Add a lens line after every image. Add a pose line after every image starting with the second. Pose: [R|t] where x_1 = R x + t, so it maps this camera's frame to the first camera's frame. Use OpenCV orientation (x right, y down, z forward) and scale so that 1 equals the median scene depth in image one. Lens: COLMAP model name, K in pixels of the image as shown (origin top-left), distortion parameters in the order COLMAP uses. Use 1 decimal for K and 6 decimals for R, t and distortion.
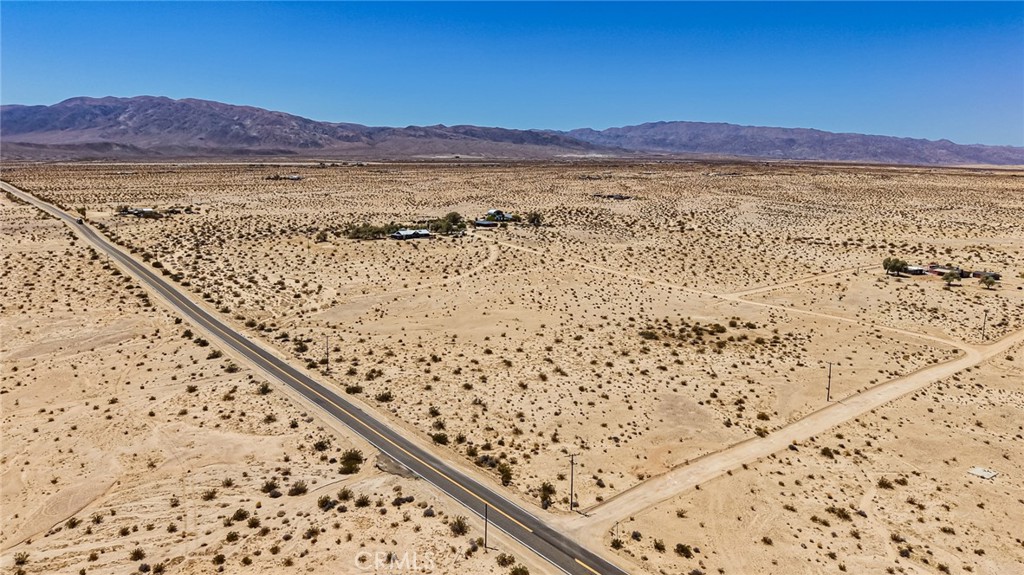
lens RADIAL K [[697.0, 0, 501.7], [0, 697.0, 282.8], [0, 0, 1]] dist [0.050478, -0.061126]
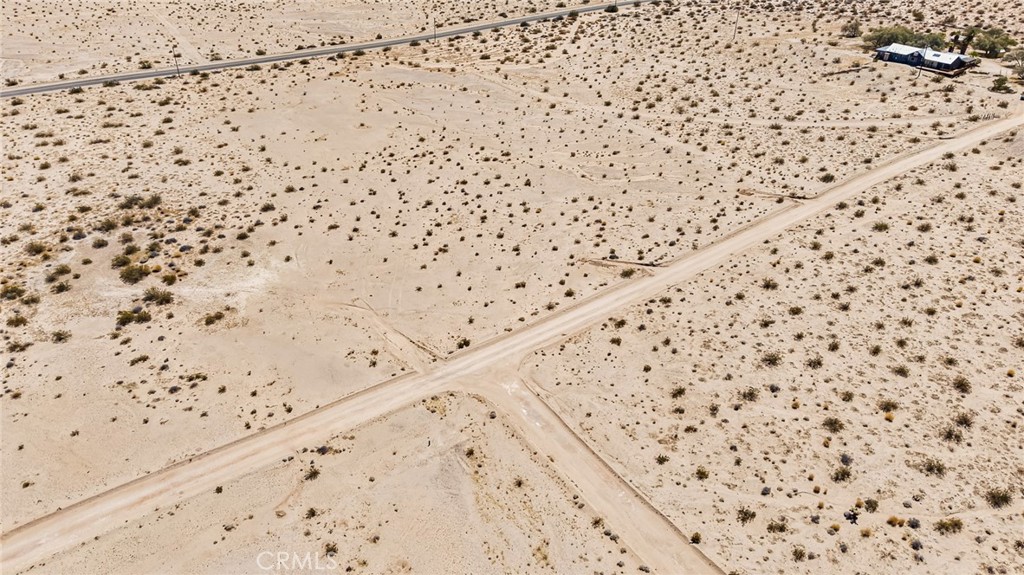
lens RADIAL K [[685.0, 0, 506.1], [0, 685.0, 287.7], [0, 0, 1]] dist [0.028952, -0.029555]
pose [[-0.053420, 0.515413, -0.855275, 0.721498], [-0.191645, 0.835285, 0.515336, -0.229311], [0.980009, 0.191439, 0.054155, 1.231586]]
